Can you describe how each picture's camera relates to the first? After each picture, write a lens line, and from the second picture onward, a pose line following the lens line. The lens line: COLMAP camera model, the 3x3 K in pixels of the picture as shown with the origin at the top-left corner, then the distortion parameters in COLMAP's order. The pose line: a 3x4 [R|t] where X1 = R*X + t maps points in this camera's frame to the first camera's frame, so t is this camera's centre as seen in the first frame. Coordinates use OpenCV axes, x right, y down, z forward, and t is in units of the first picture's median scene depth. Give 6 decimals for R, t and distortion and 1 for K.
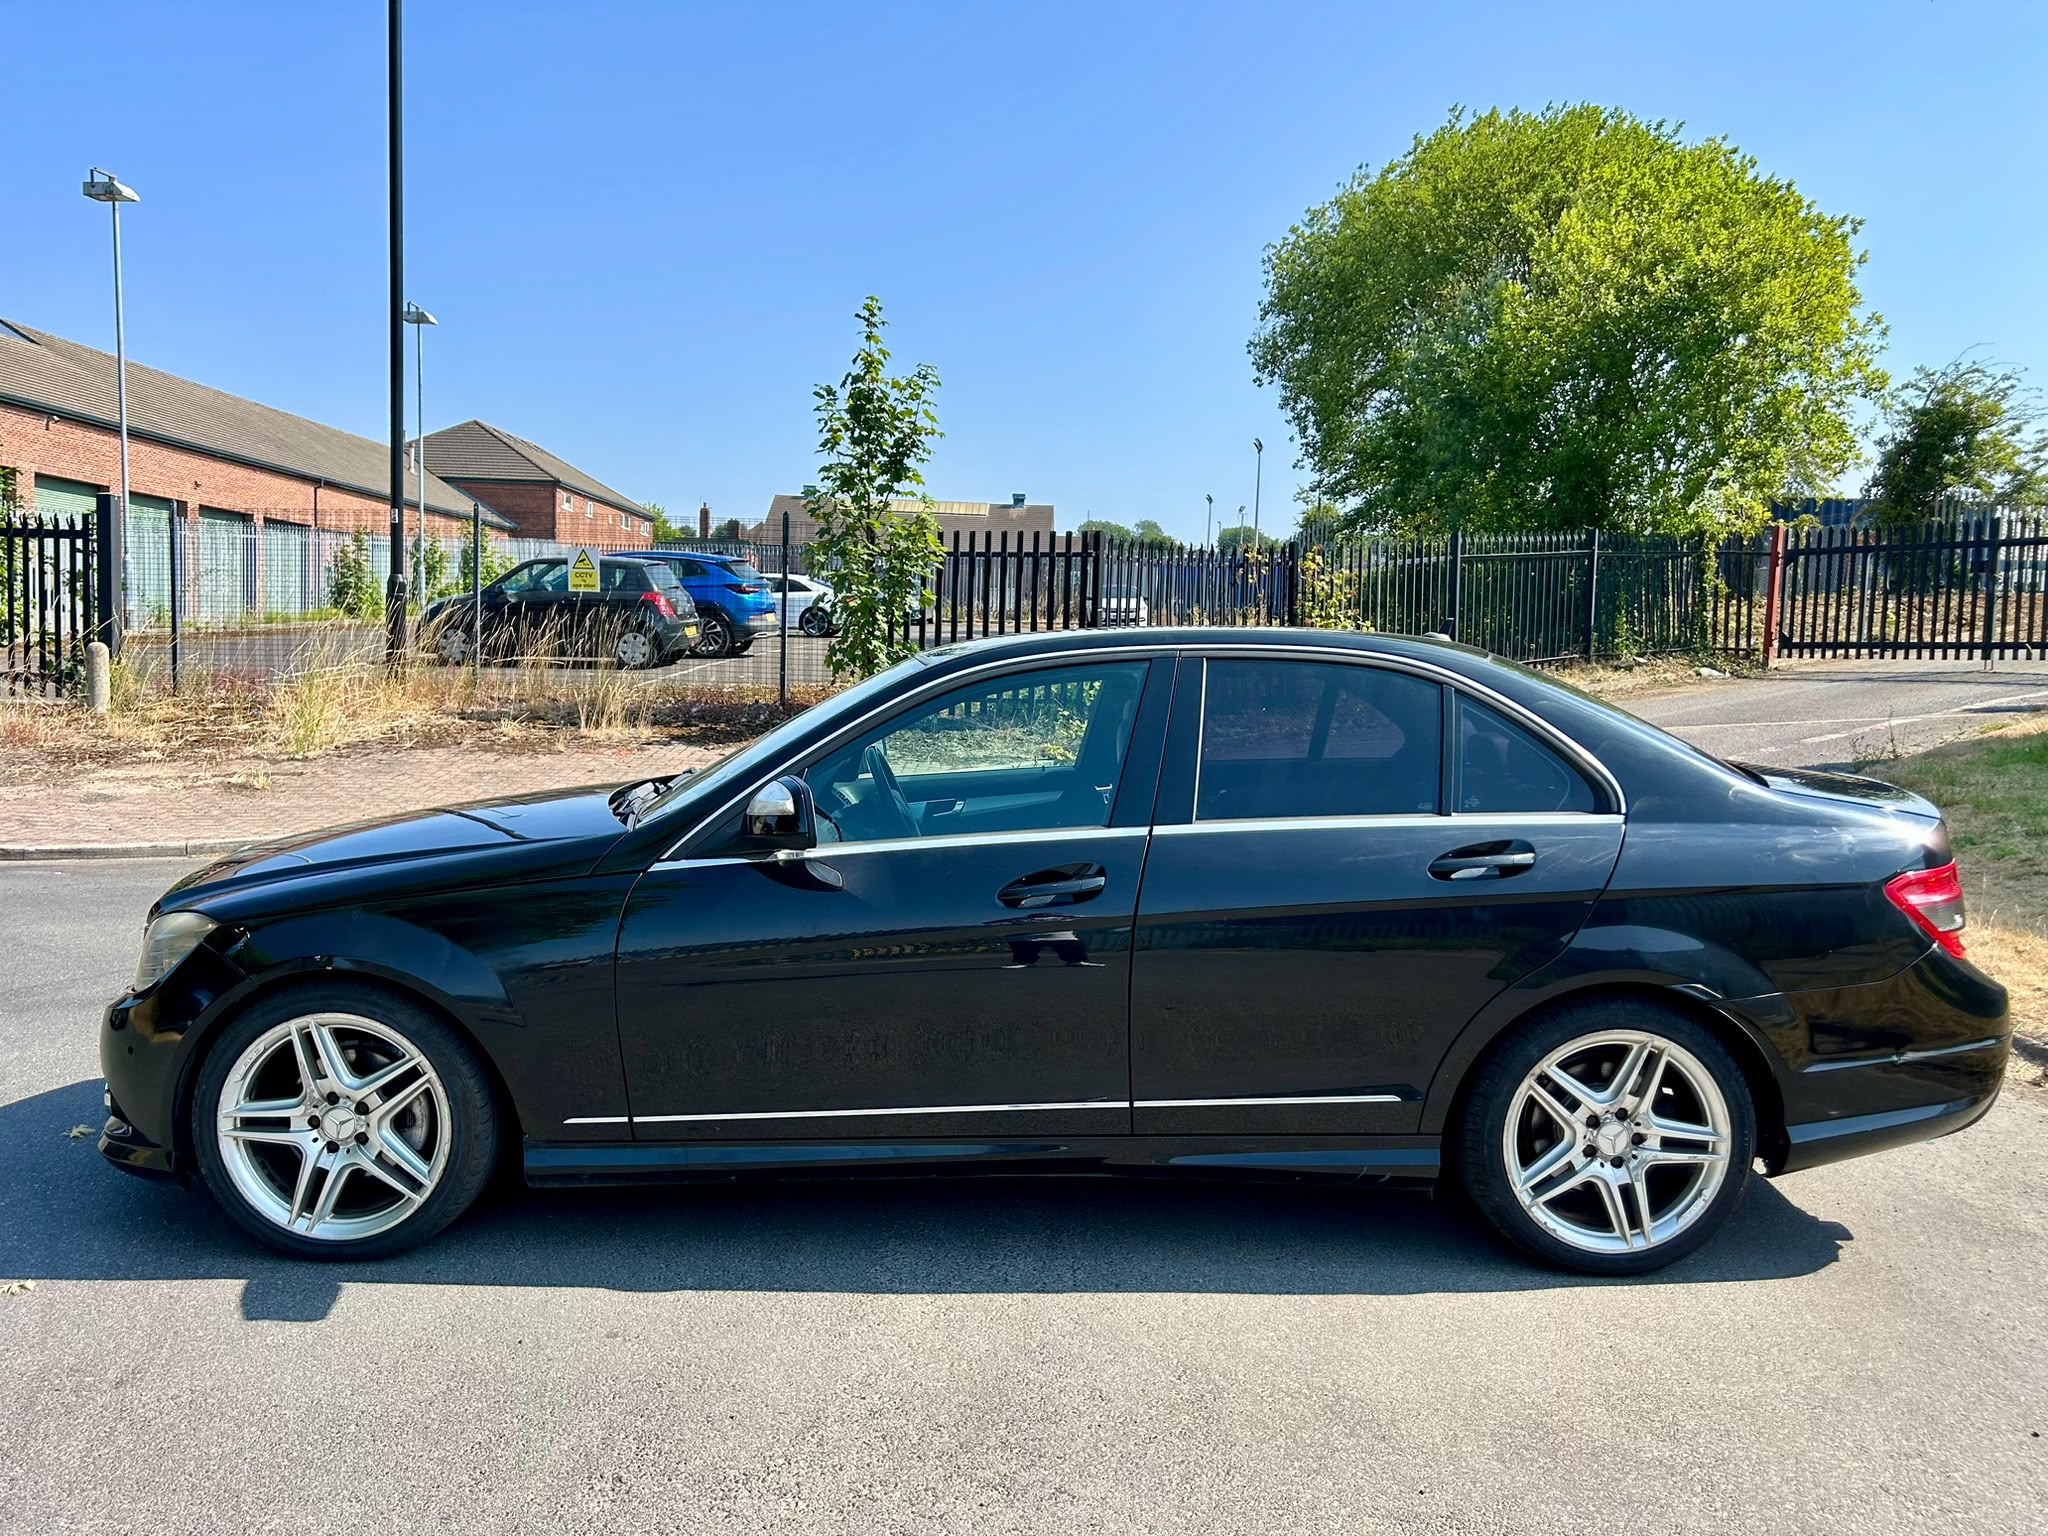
lens RADIAL K [[1502.1, 0, 1022.9], [0, 1502.1, 795.4], [0, 0, 1]] dist [0.041803, -0.060460]
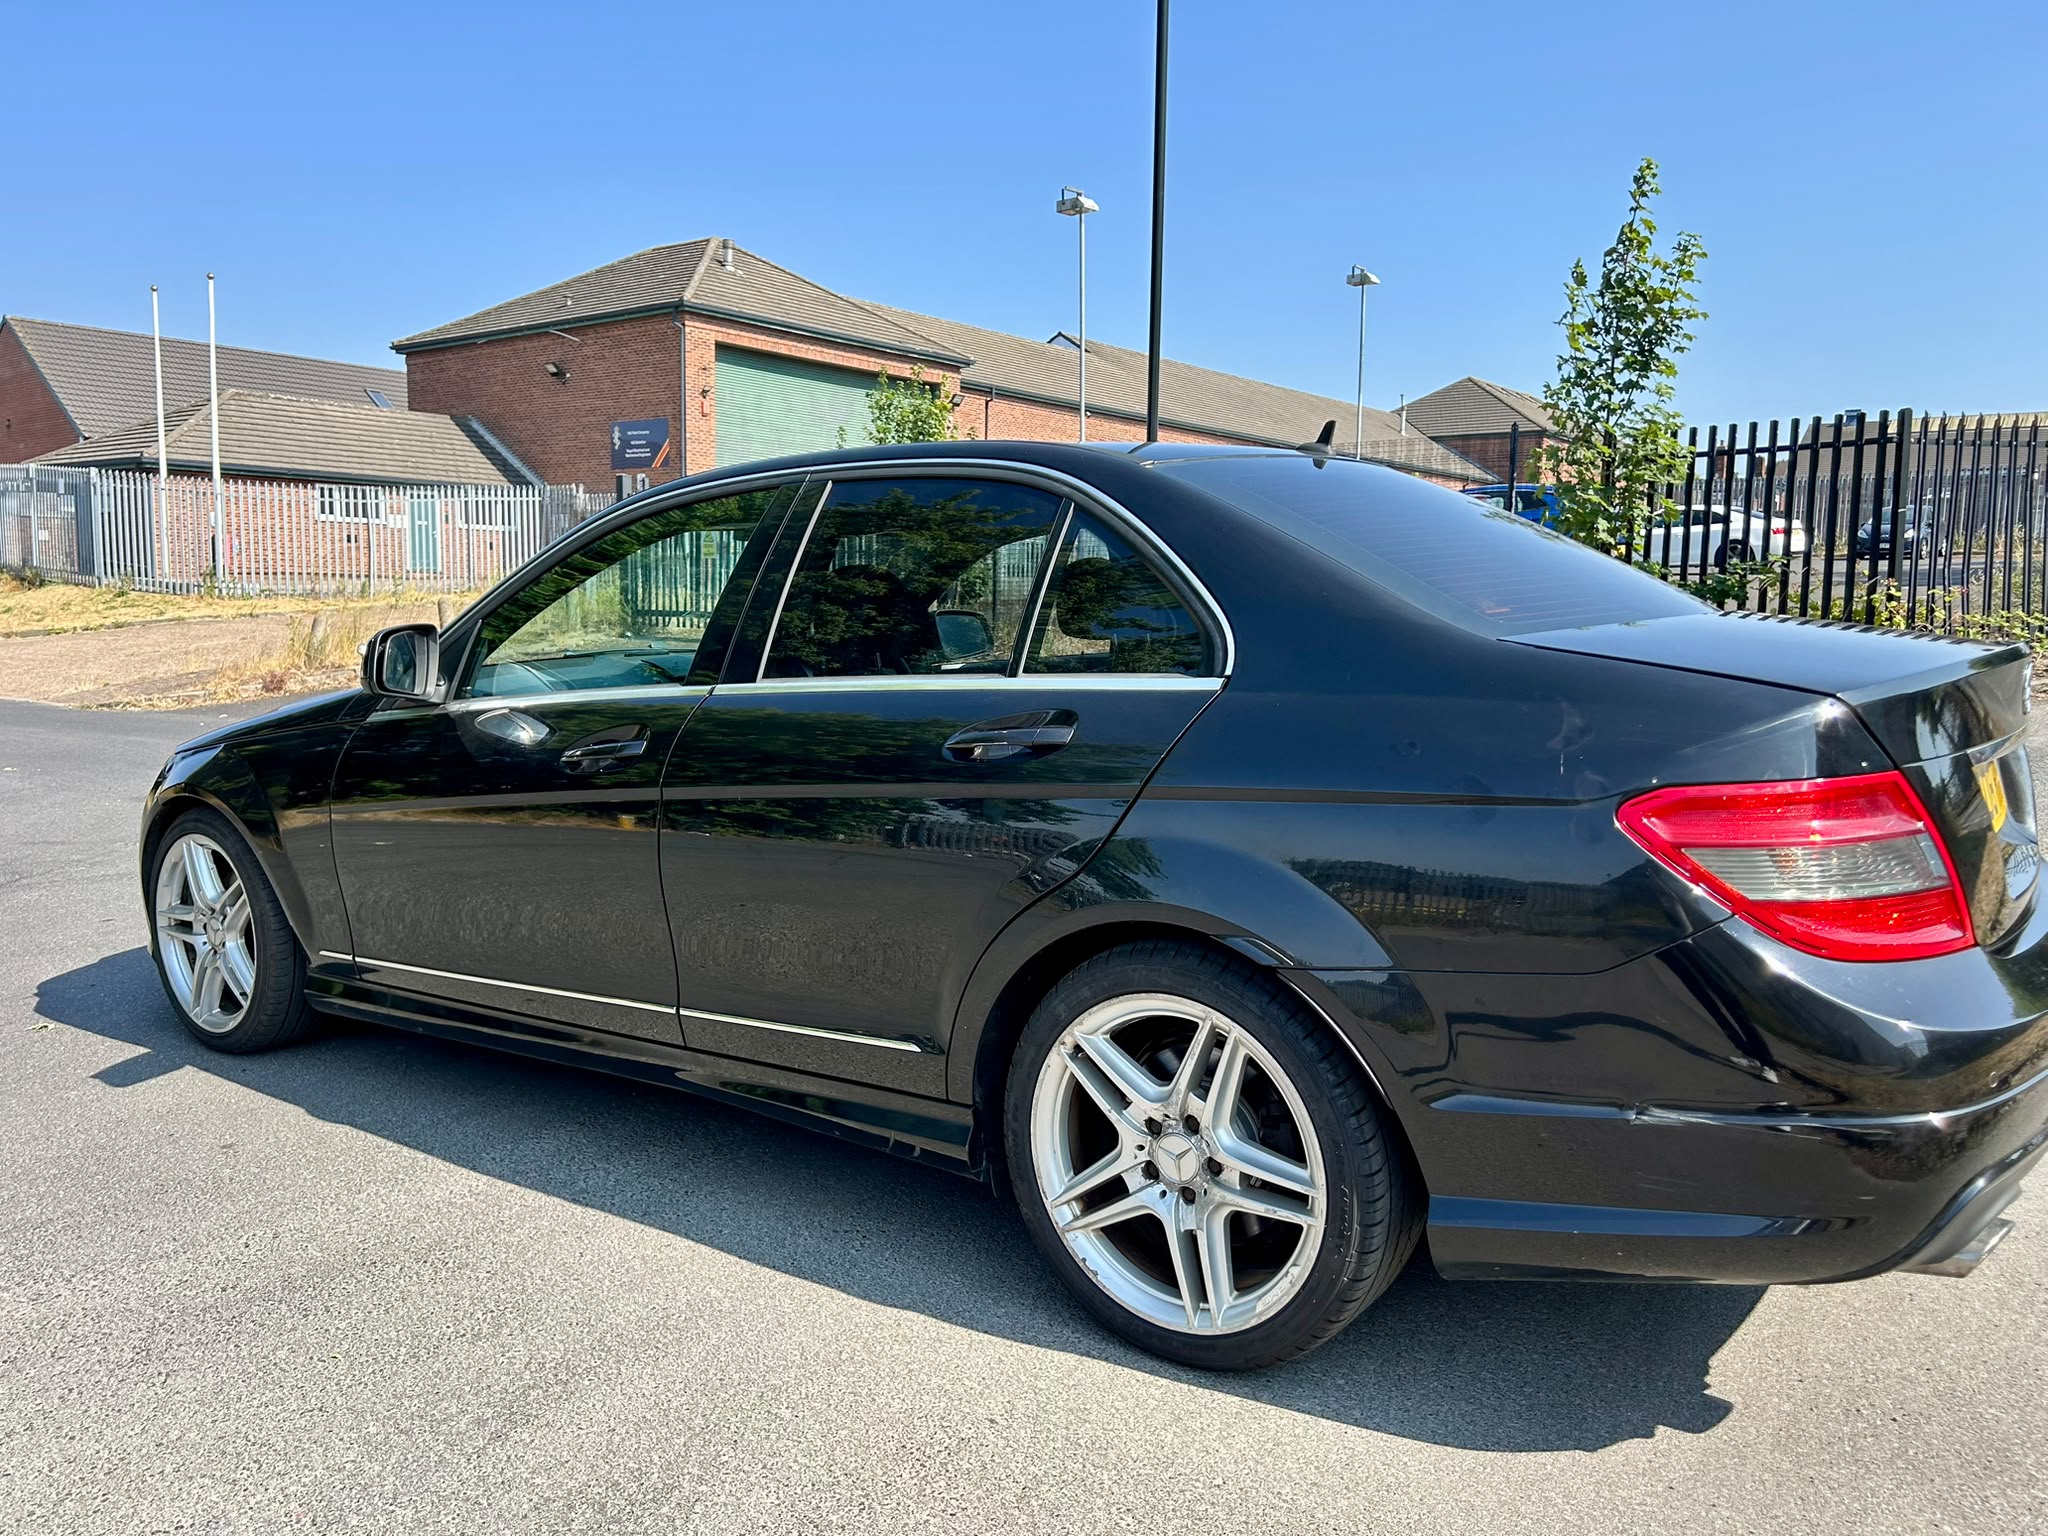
lens RADIAL K [[1502.1, 0, 1022.9], [0, 1502.1, 795.4], [0, 0, 1]] dist [0.041803, -0.060460]
pose [[0.808013, 0.053607, -0.586720, 0.717108], [-0.036097, 0.998485, 0.041518, 0.041002], [0.588057, -0.012368, 0.808725, 0.420219]]
